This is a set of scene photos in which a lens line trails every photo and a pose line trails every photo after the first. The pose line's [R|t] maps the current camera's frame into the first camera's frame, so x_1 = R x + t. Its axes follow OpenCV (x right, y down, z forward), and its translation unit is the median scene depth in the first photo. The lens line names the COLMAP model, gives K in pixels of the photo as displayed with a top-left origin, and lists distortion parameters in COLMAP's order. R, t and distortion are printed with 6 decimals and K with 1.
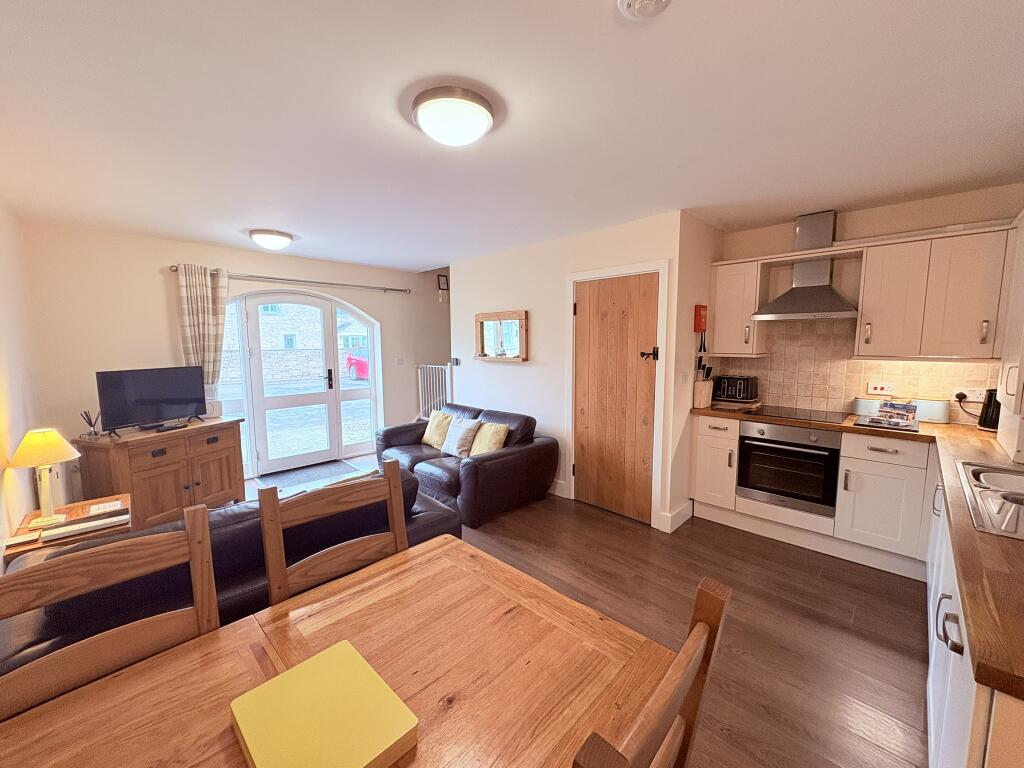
lens RADIAL K [[407.2, 0, 511.0], [0, 407.2, 384.8], [0, 0, 1]] dist [0.001708, -0.000383]
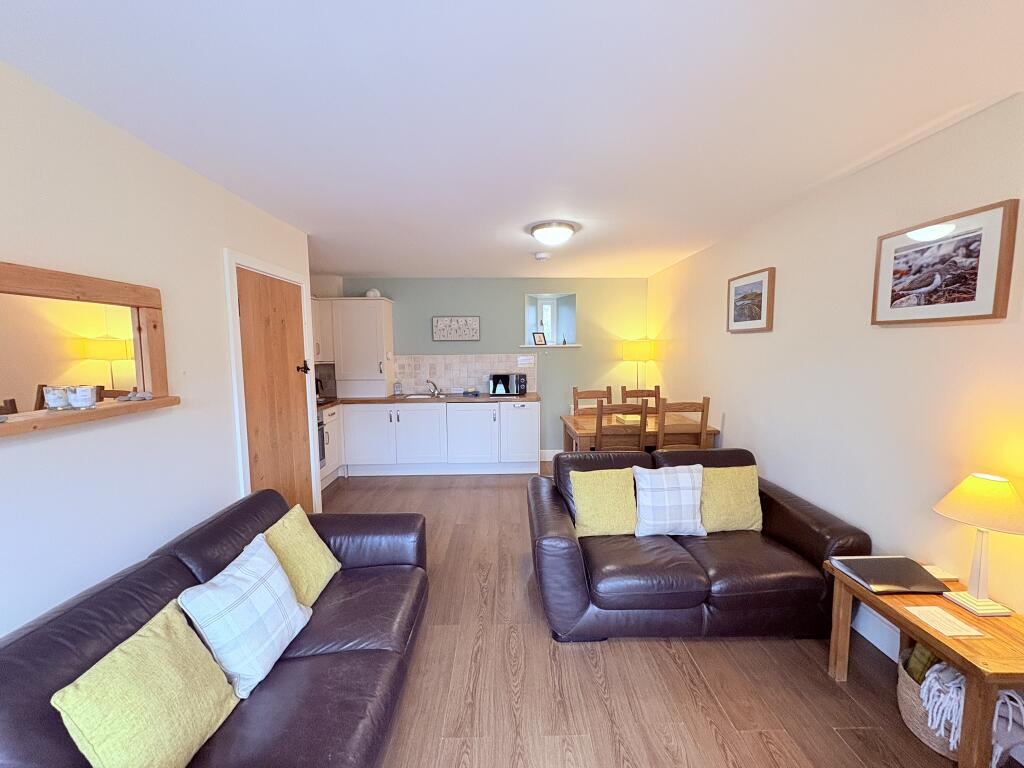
lens RADIAL K [[407.2, 0, 511.0], [0, 407.2, 384.8], [0, 0, 1]] dist [0.001708, -0.000383]
pose [[-0.725917, -0.050102, 0.685955, -0.677441], [0.088156, 0.982339, 0.165041, -0.148252], [-0.682110, 0.180278, -0.708679, 1.321783]]
